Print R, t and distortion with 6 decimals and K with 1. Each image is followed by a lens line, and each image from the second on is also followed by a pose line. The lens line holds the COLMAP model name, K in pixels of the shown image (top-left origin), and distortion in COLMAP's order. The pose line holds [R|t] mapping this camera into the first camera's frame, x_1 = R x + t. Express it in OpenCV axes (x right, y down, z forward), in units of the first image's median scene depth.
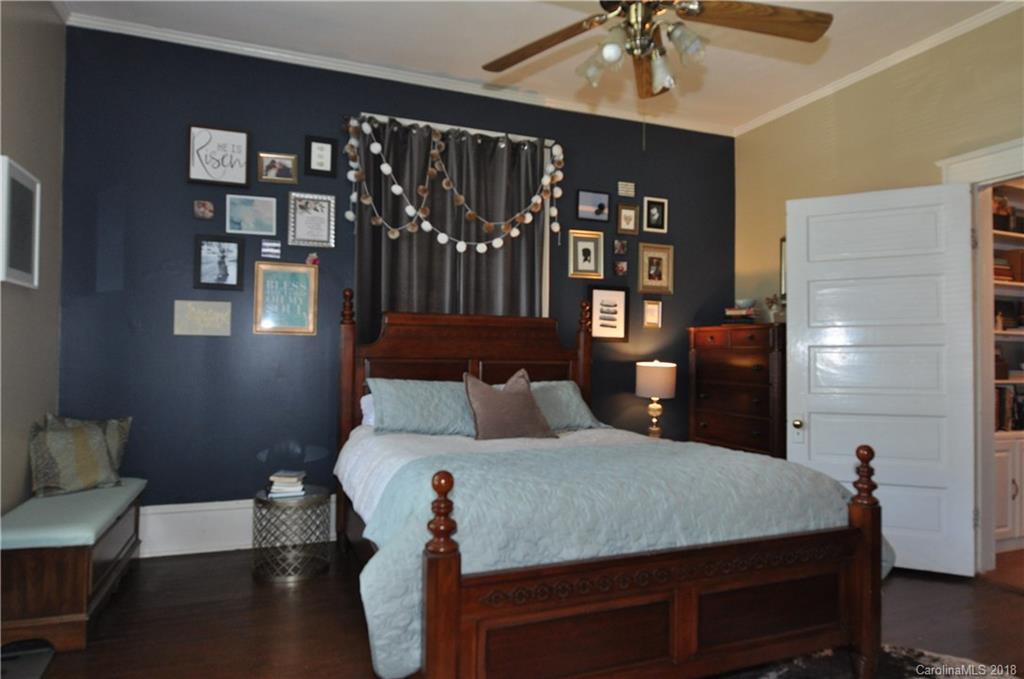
lens RADIAL K [[630.9, 0, 512.3], [0, 630.9, 348.2], [0, 0, 1]] dist [-0.000748, -0.005013]
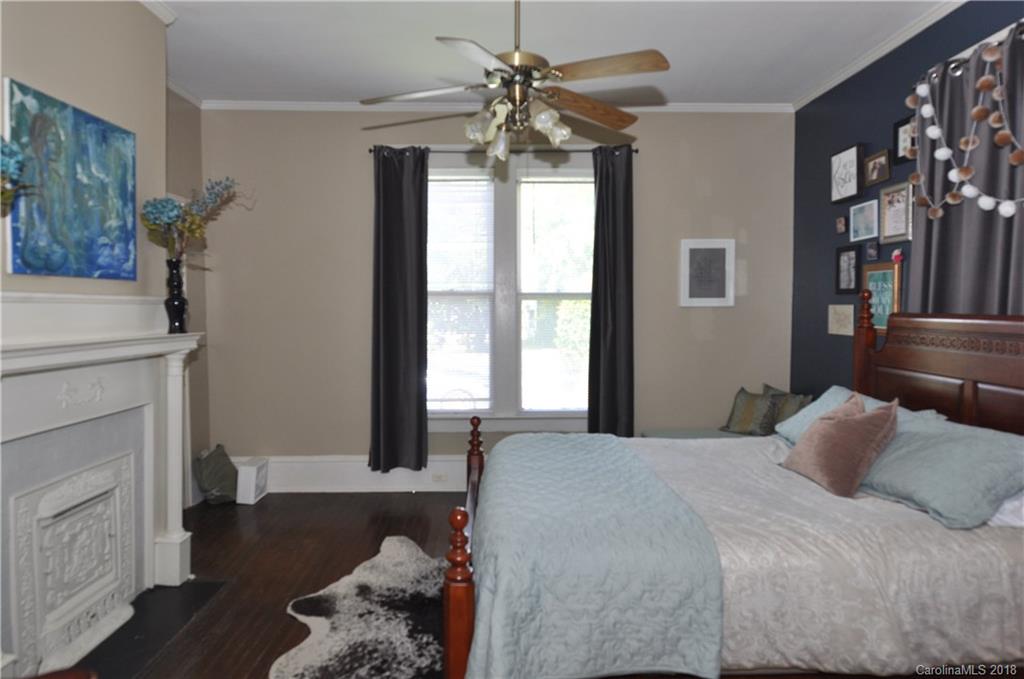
lens RADIAL K [[630.9, 0, 512.4], [0, 630.9, 334.1], [0, 0, 1]] dist [-0.000748, -0.005013]
pose [[-0.326797, 0.036862, -0.944375, 0.766204], [0.034174, 0.999047, 0.027170, -0.070165], [0.944476, -0.023394, -0.327745, 0.774004]]
